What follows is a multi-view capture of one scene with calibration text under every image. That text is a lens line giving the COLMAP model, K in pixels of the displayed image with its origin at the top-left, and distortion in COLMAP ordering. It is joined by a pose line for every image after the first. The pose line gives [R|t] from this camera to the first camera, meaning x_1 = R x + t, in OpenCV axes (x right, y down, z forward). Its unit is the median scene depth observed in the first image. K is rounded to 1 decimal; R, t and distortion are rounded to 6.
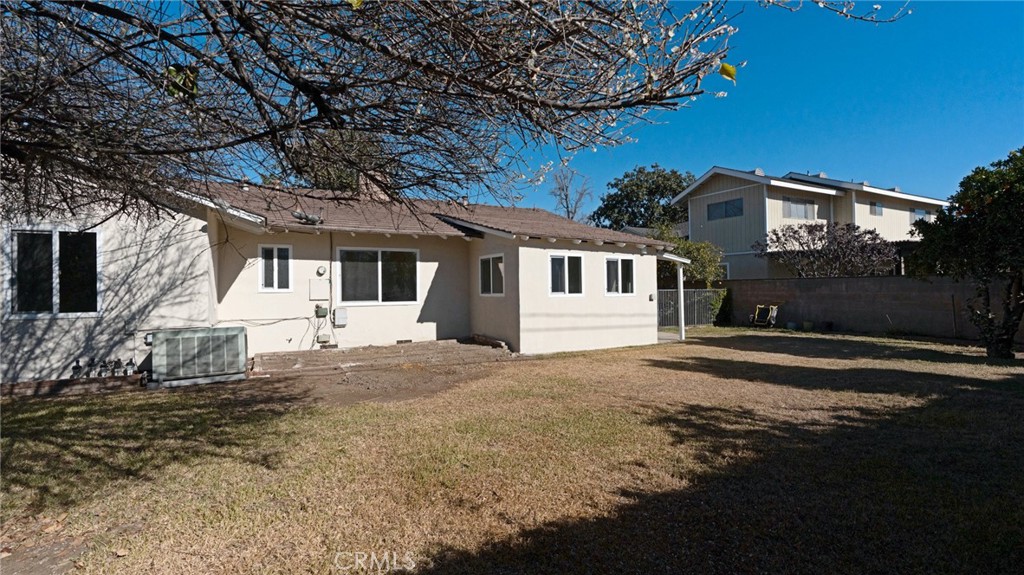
lens RADIAL K [[455.3, 0, 508.9], [0, 455.3, 282.6], [0, 0, 1]] dist [-0.010202, 0.002385]
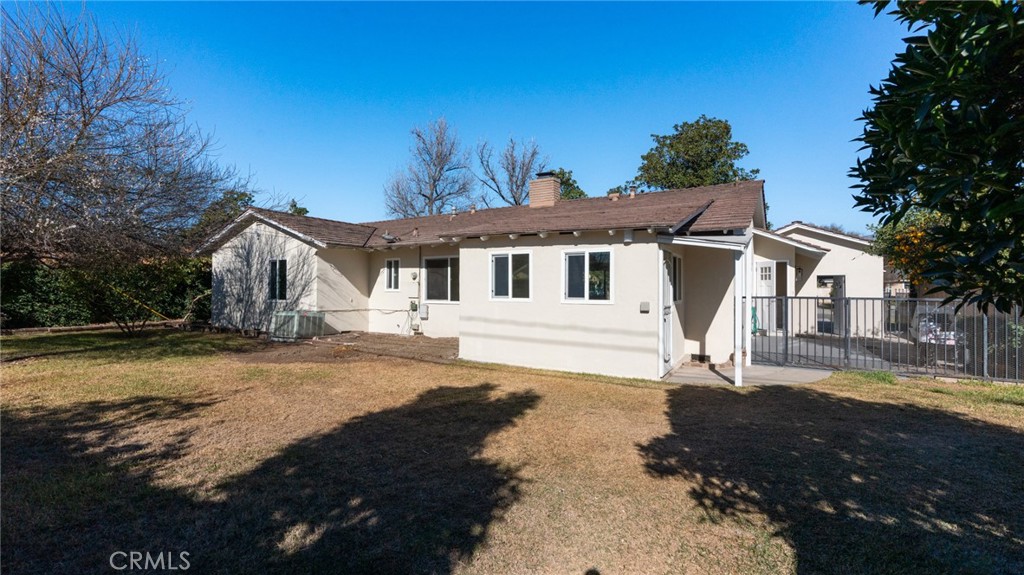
lens RADIAL K [[455.3, 0, 506.3], [0, 455.3, 286.1], [0, 0, 1]] dist [-0.010202, 0.002385]
pose [[0.513372, 0.002865, -0.858162, 0.888930], [-0.000446, 0.999995, 0.003072, 0.000121], [0.858166, -0.001194, 0.513370, 0.566449]]
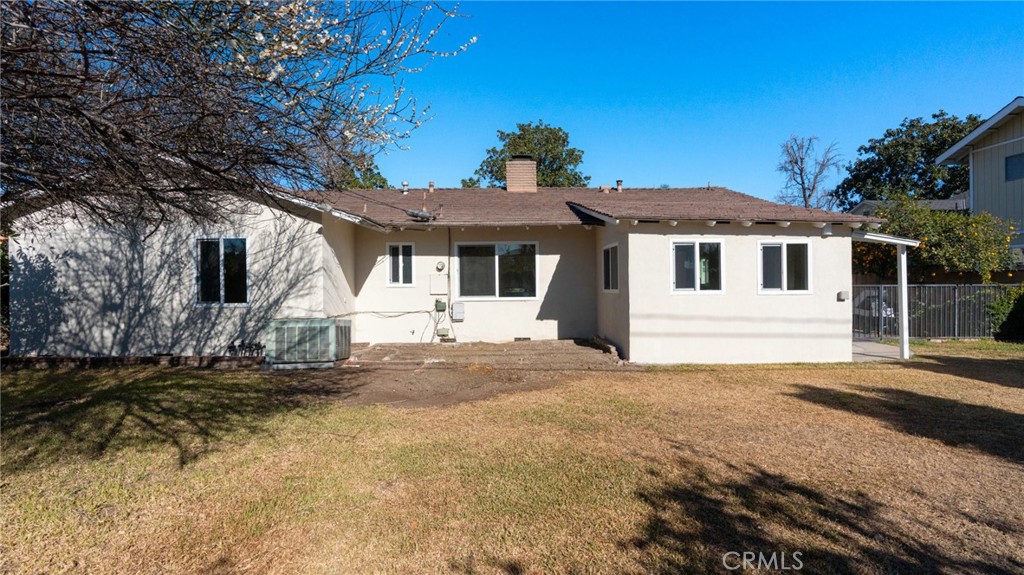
lens RADIAL K [[455.3, 0, 509.0], [0, 455.3, 284.0], [0, 0, 1]] dist [-0.010202, 0.002385]
pose [[0.890102, 0.001694, -0.455759, 0.200494], [0.006520, 0.999843, 0.016449, -0.001507], [0.455716, -0.017613, 0.889951, 0.158680]]
